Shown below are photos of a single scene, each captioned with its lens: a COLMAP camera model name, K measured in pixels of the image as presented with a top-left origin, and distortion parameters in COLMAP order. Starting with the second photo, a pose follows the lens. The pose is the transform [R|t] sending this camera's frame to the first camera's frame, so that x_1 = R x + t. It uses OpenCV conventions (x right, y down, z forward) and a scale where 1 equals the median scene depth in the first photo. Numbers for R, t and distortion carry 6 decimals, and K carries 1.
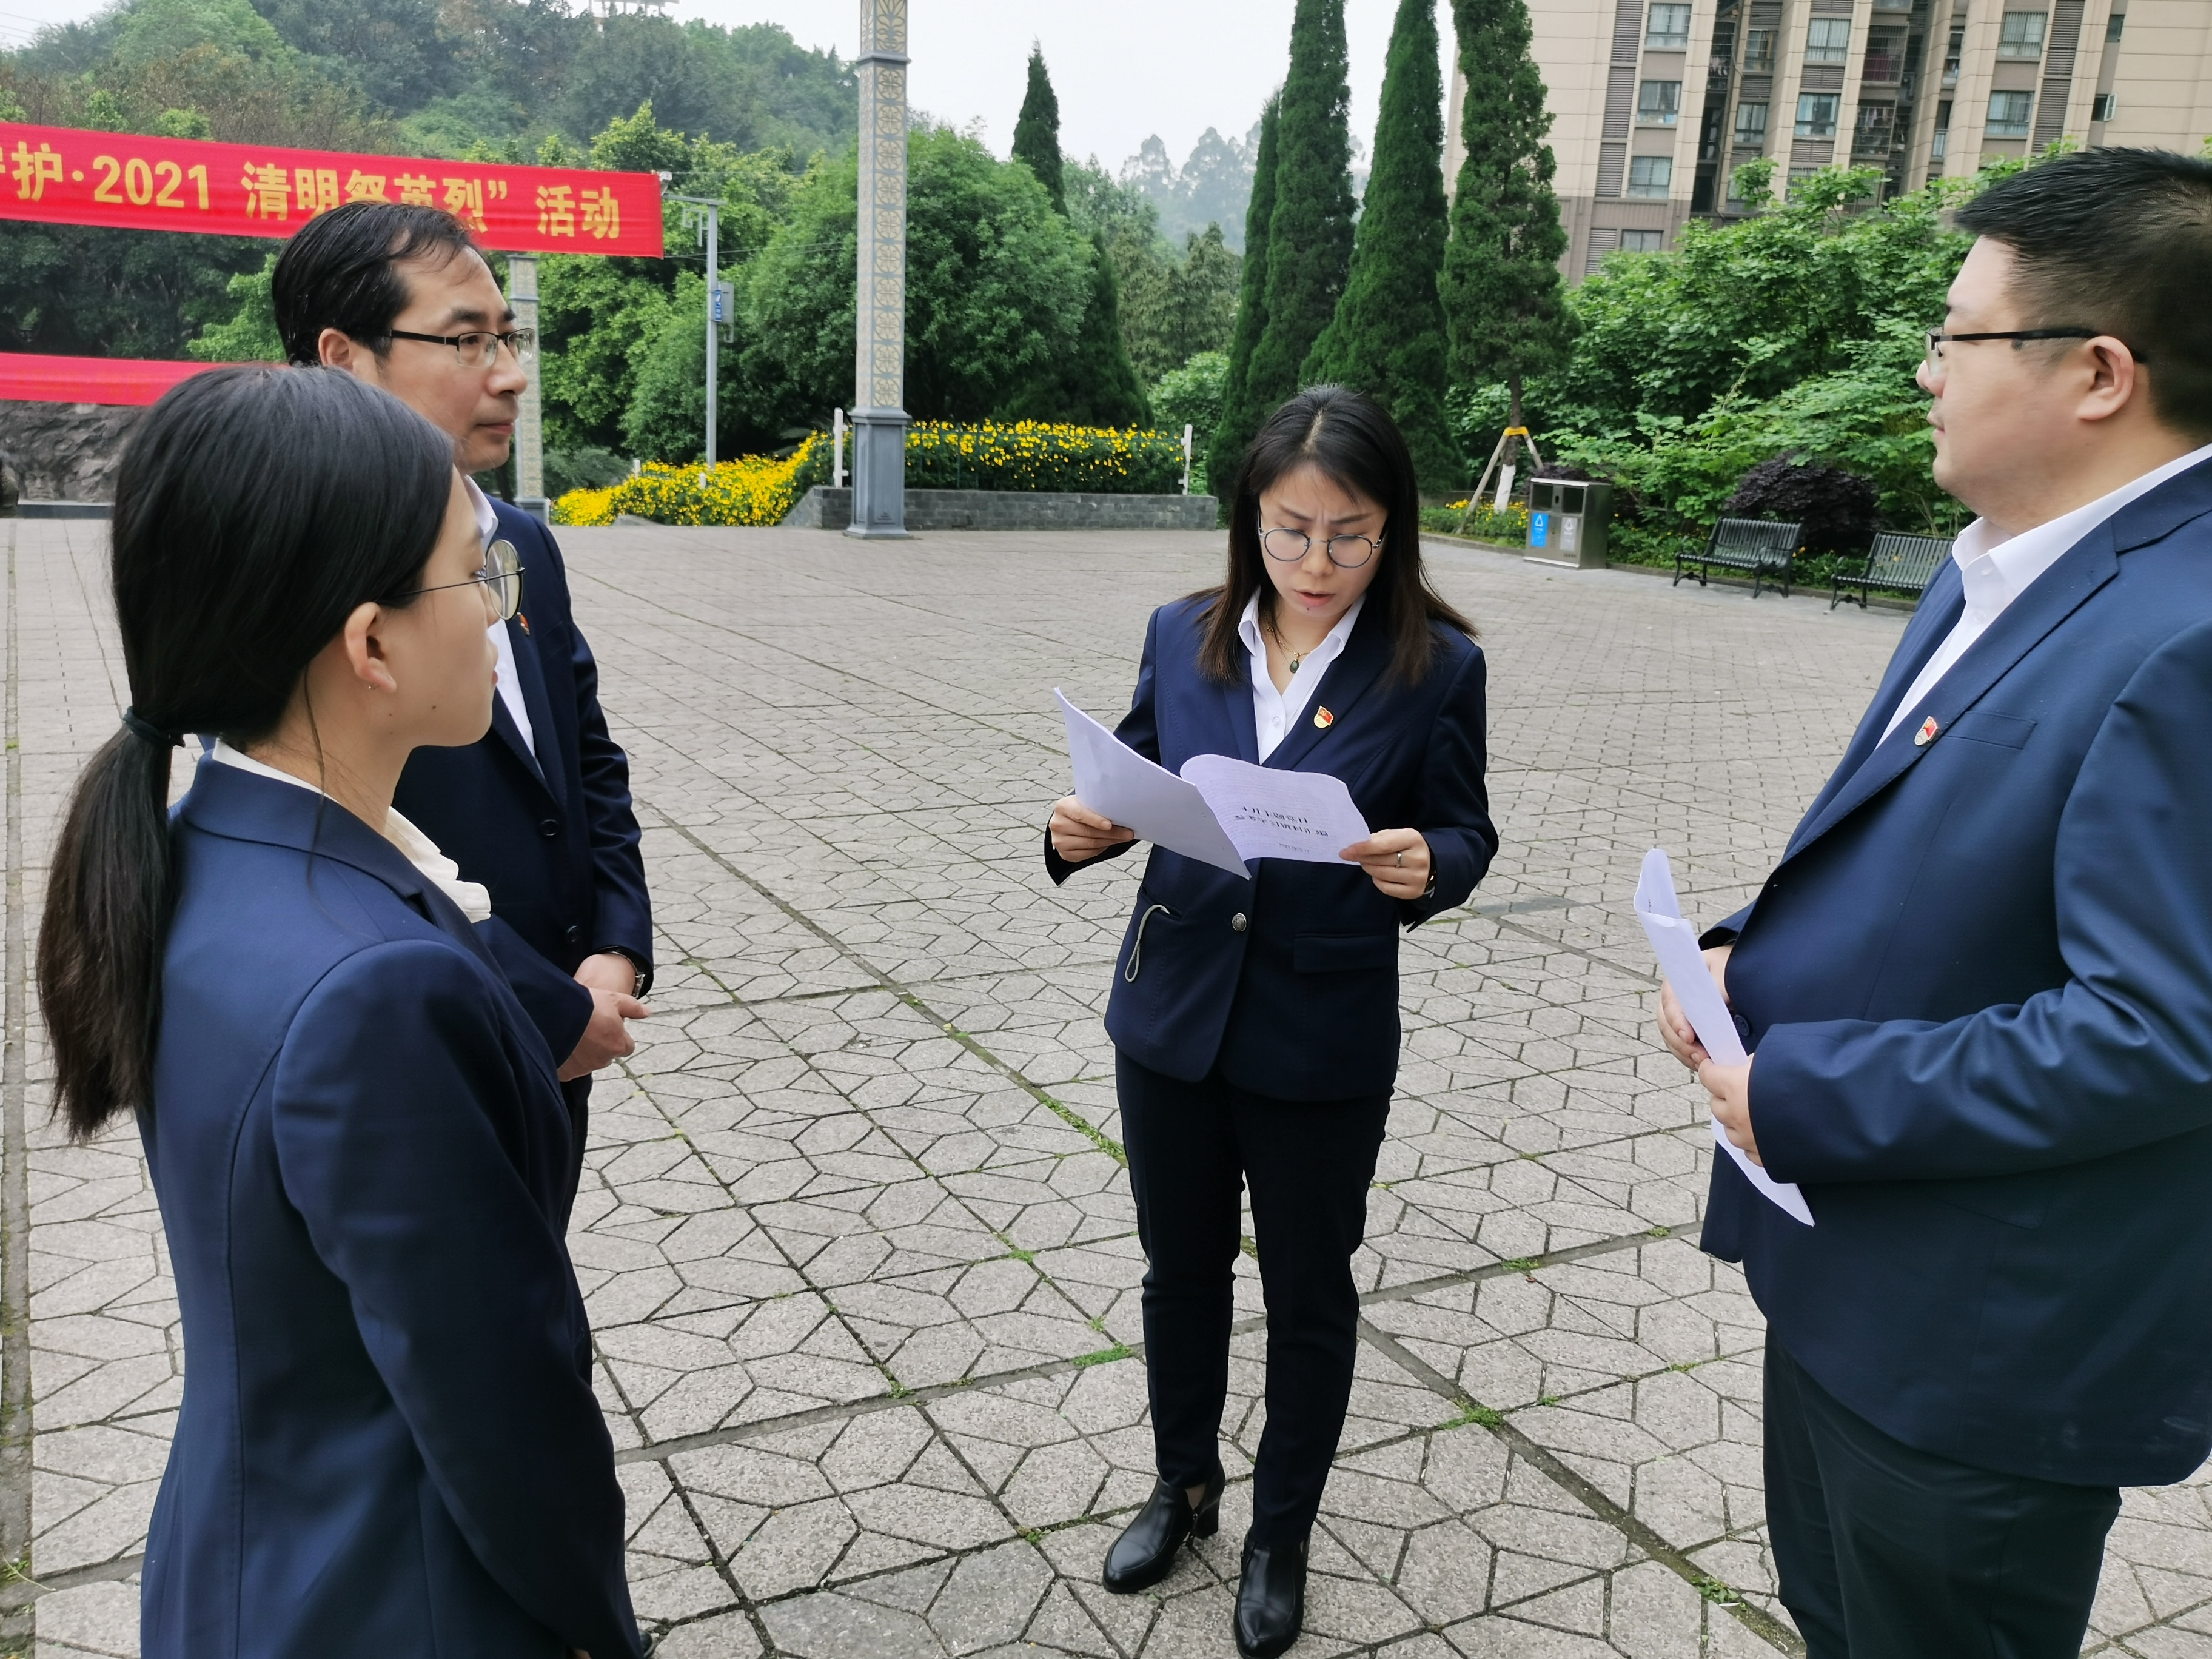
lens RADIAL K [[1912.8, 0, 1106.0], [0, 1912.8, 829.5], [0, 0, 1]] dist [0.068406, -0.084077]
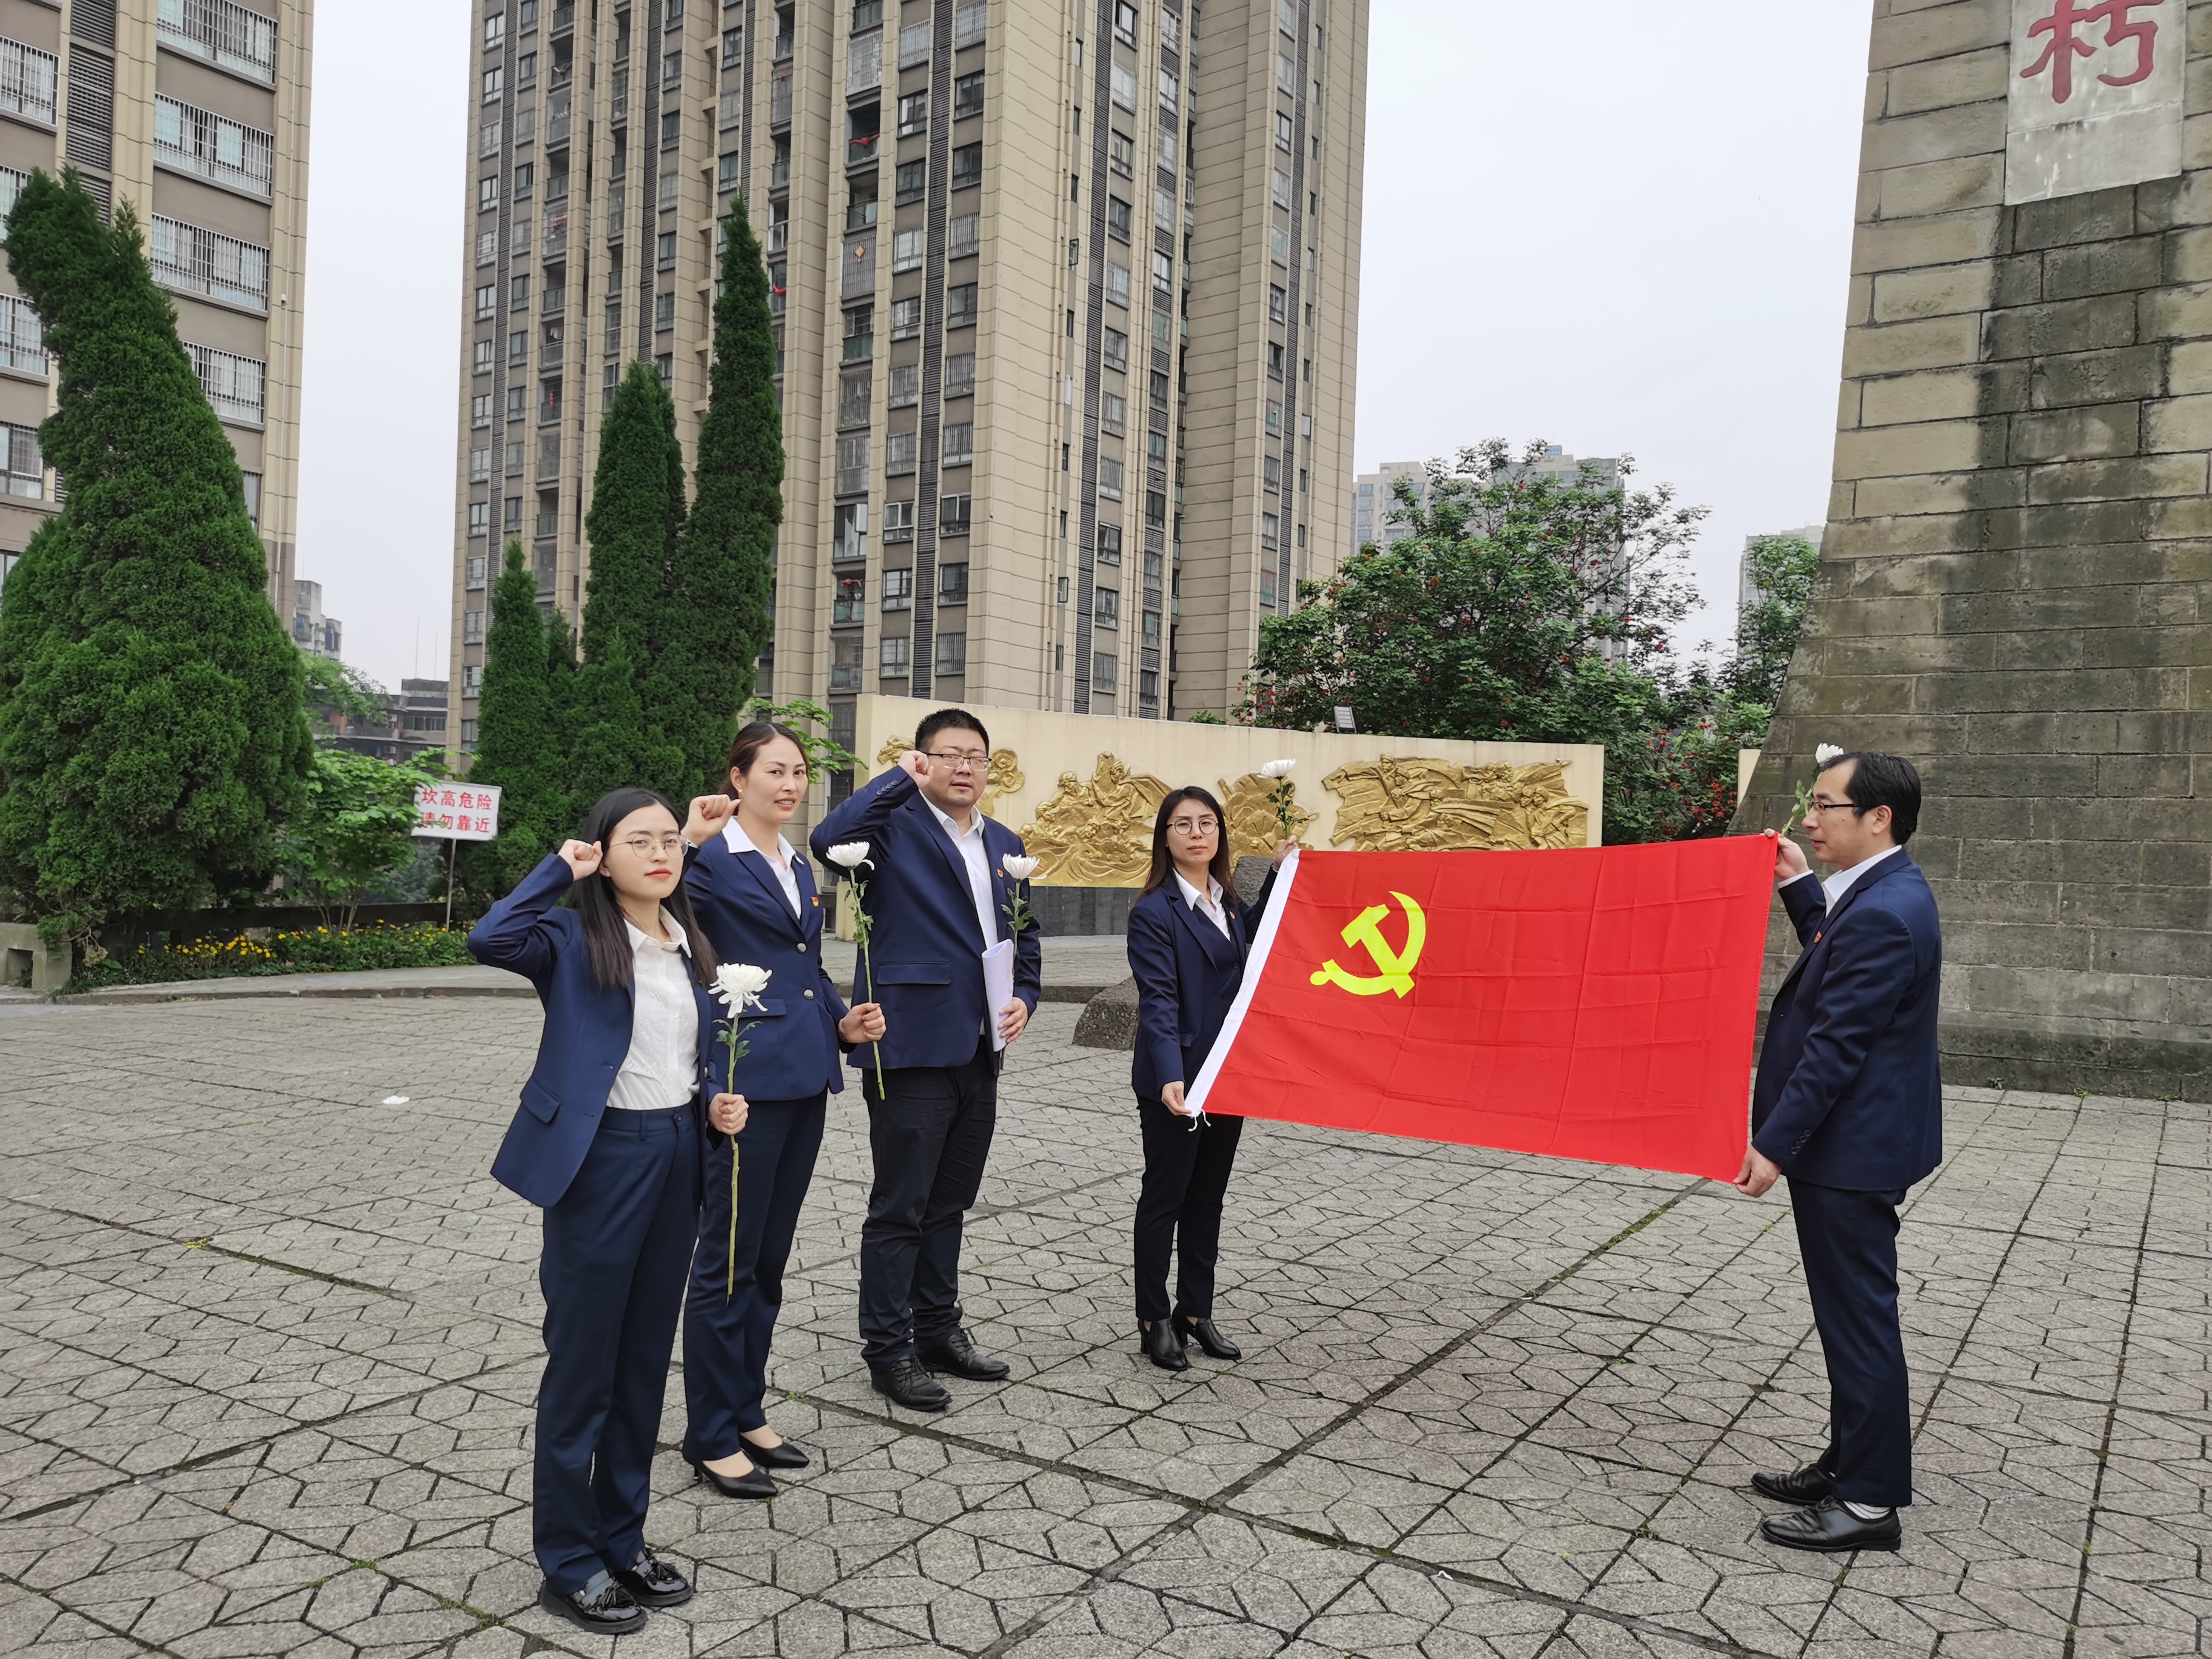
lens RADIAL K [[1712.6, 0, 1116.6], [0, 1712.6, 830.3], [0, 0, 1]] dist [0.054968, -0.039964]
pose [[-0.477629, -0.057860, 0.876654, -0.167166], [0.150556, 0.977678, 0.146556, -0.073305], [-0.865566, 0.201985, -0.458256, 0.300960]]
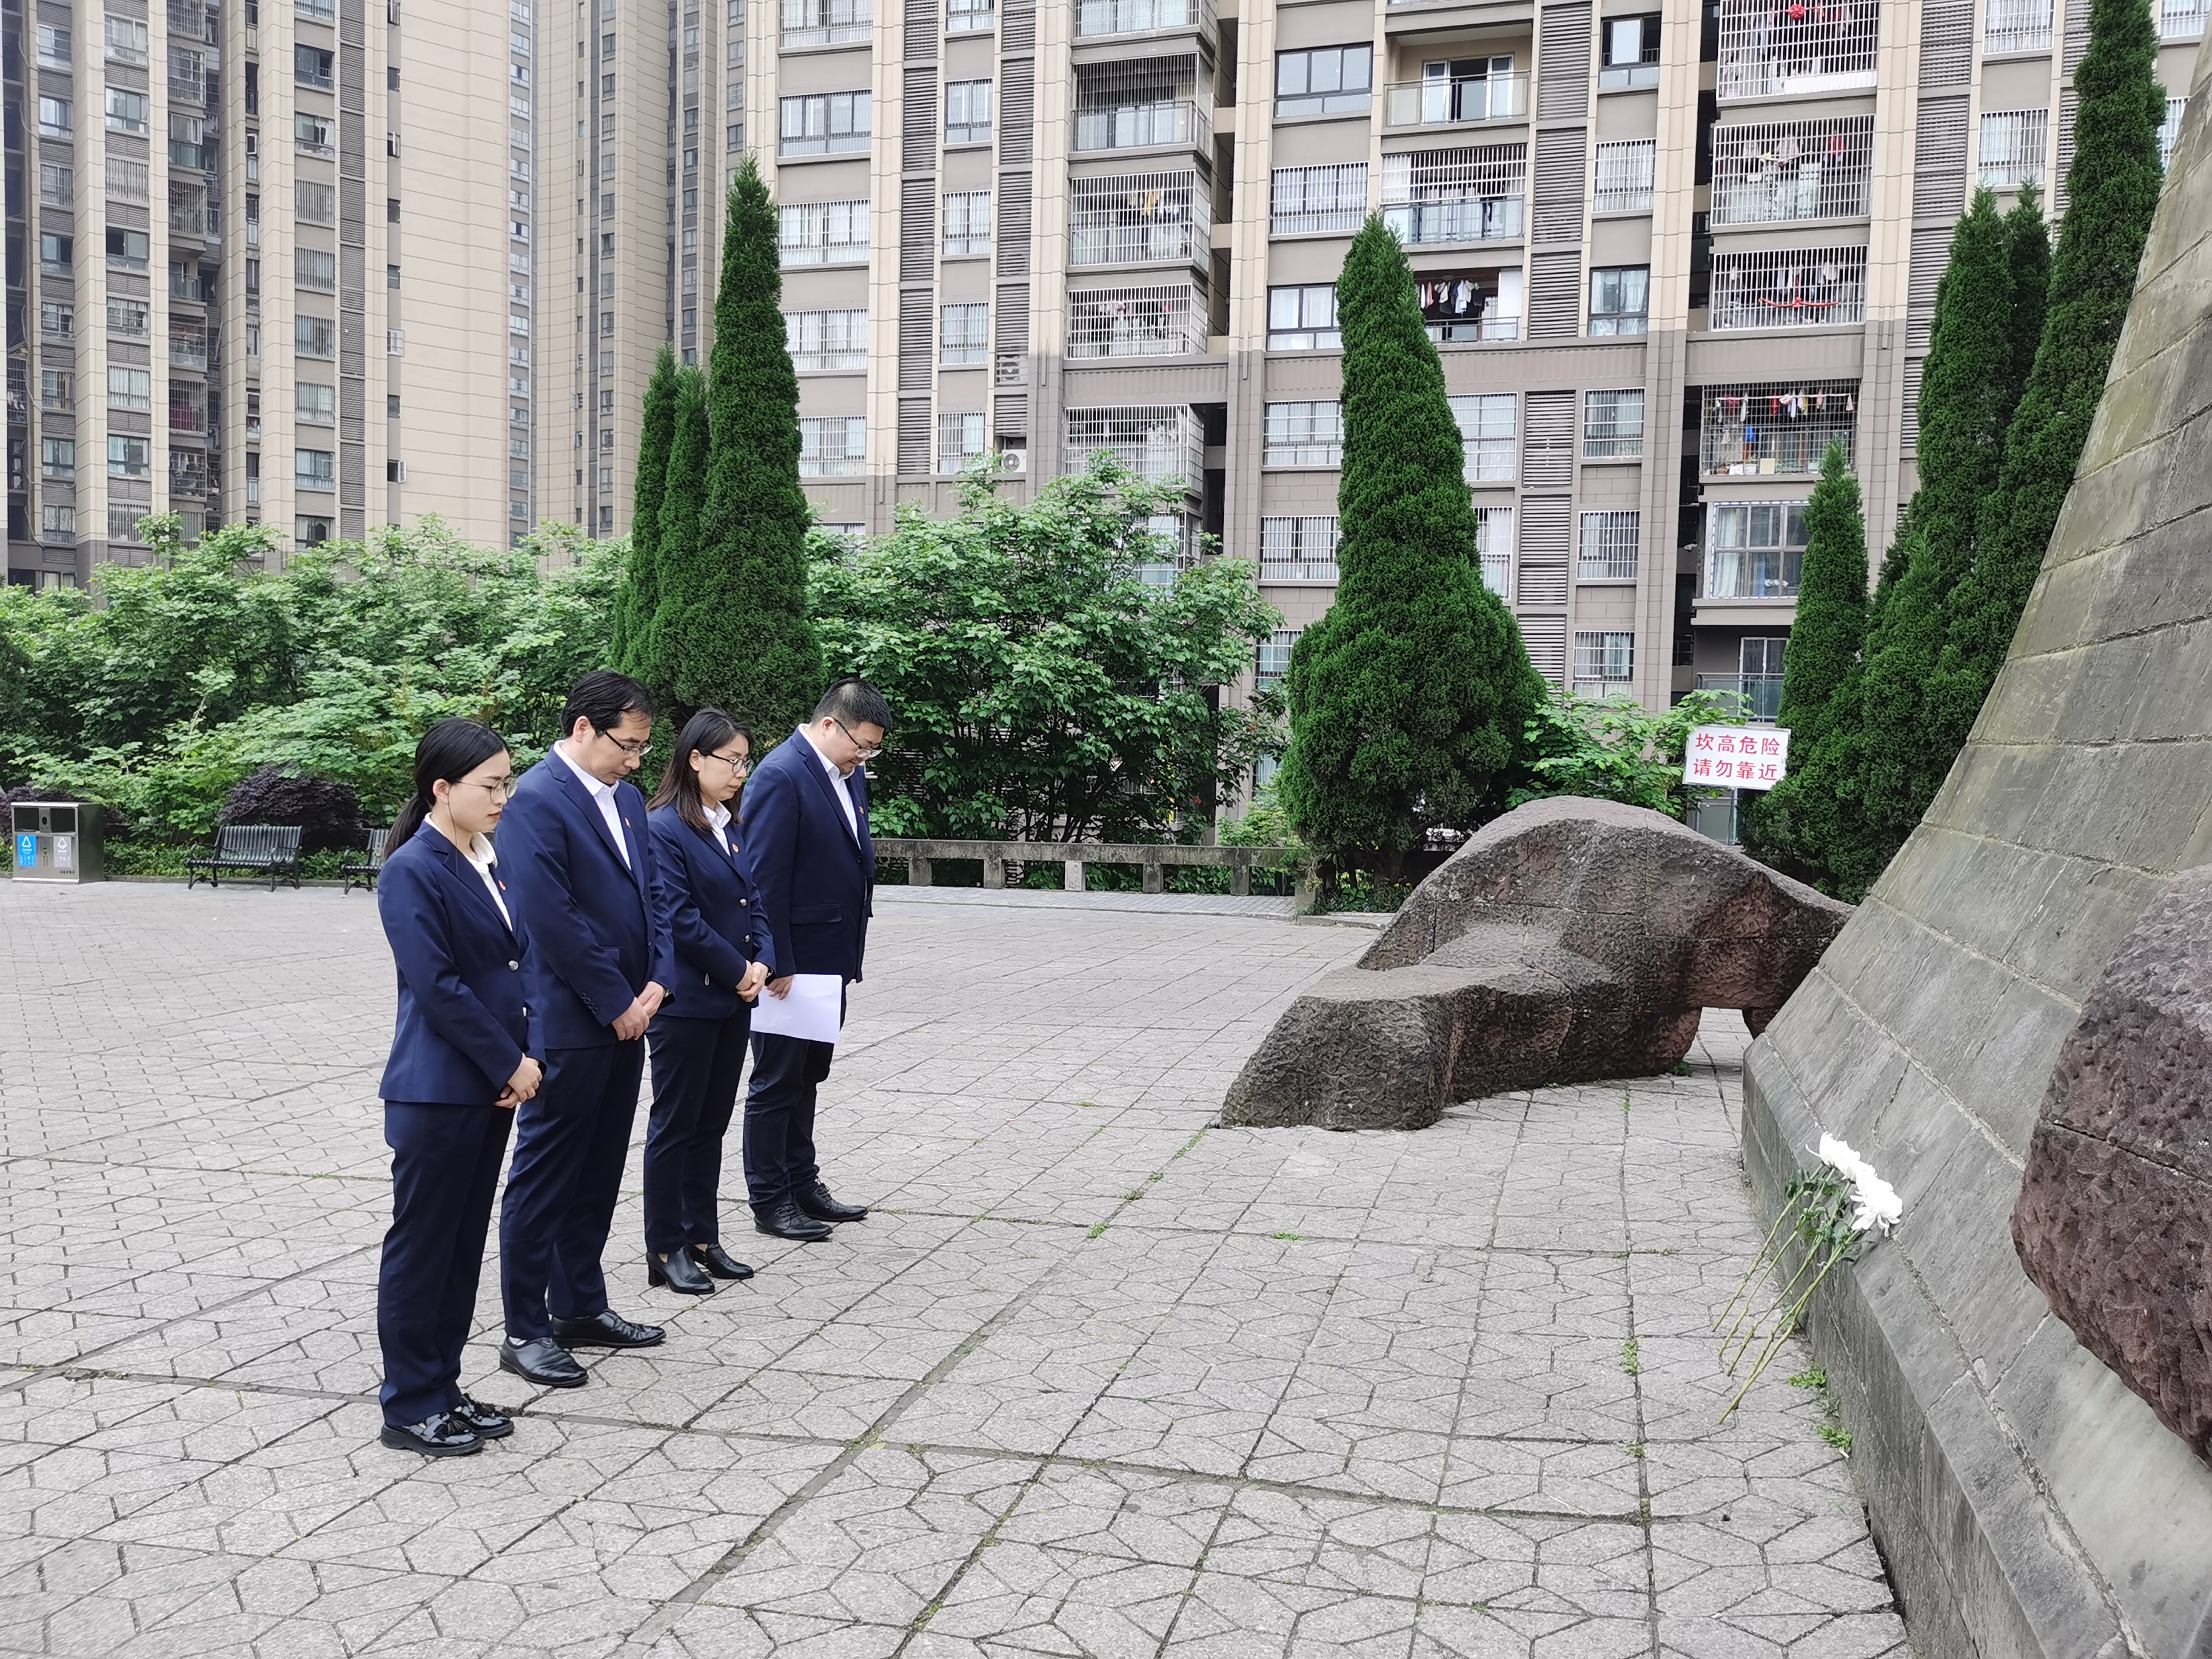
lens RADIAL K [[1890.1, 0, 1106.0], [0, 1890.1, 829.5], [0, 0, 1]] dist [0.047631, -0.015109]
pose [[0.683447, -0.070480, 0.726589, -0.102867], [0.185955, 0.979303, -0.079920, 0.019051], [-0.705918, 0.189734, 0.682408, -0.094871]]
